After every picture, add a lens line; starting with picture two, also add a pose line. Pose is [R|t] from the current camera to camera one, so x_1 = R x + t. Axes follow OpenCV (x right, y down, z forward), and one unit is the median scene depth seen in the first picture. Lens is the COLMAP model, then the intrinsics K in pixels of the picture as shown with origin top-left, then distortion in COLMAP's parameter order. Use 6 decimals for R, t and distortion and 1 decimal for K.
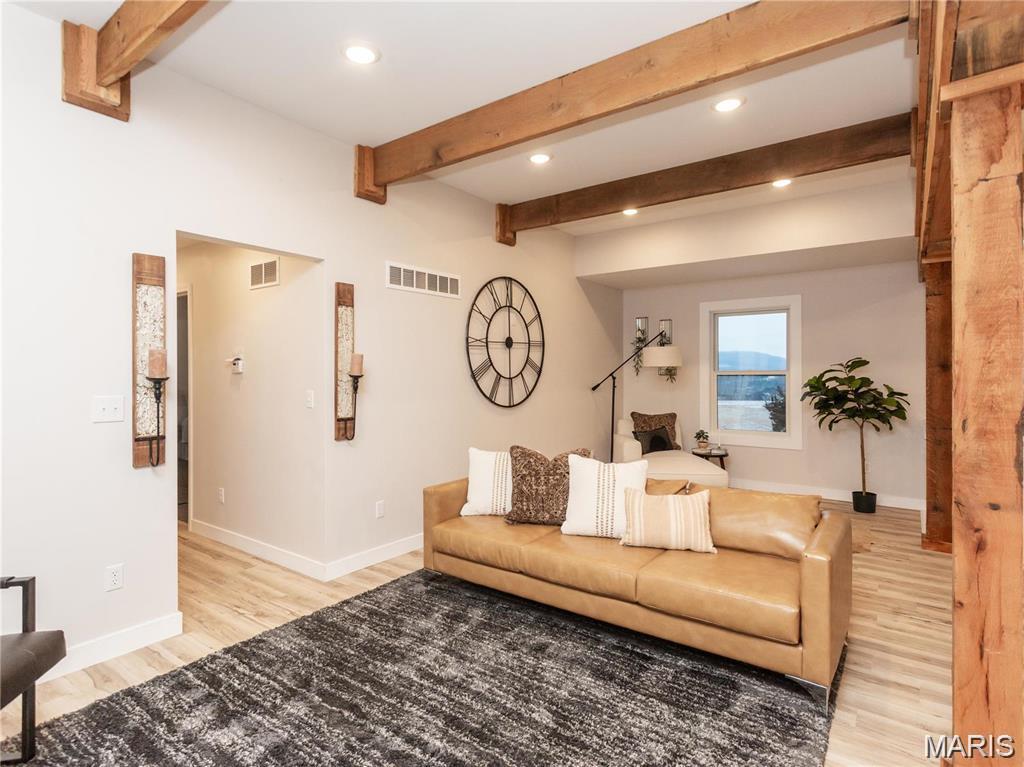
lens RADIAL K [[539.7, 0, 506.4], [0, 539.7, 376.2], [0, 0, 1]] dist [0.001920, 0.000661]
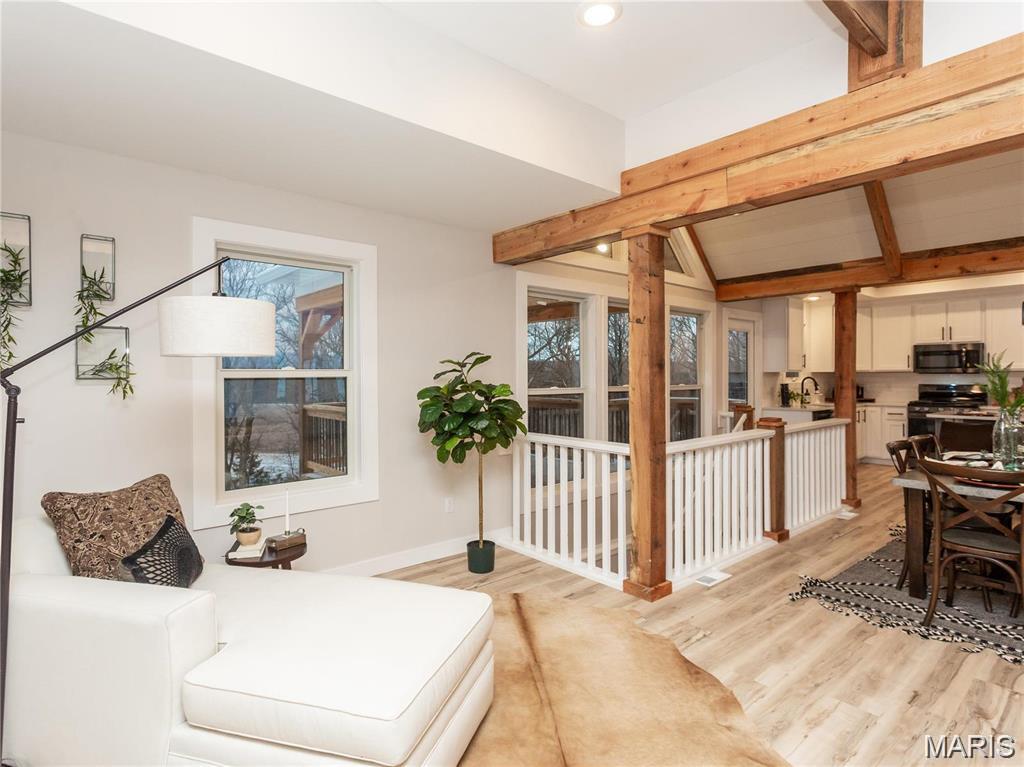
lens RADIAL K [[539.7, 0, 509.8], [0, 539.7, 377.7], [0, 0, 1]] dist [0.001920, 0.000661]
pose [[0.233848, -0.004259, 0.972264, -0.020162], [0.006833, 0.999973, 0.002736, -0.002857], [-0.972249, 0.006004, 0.233871, 0.796563]]
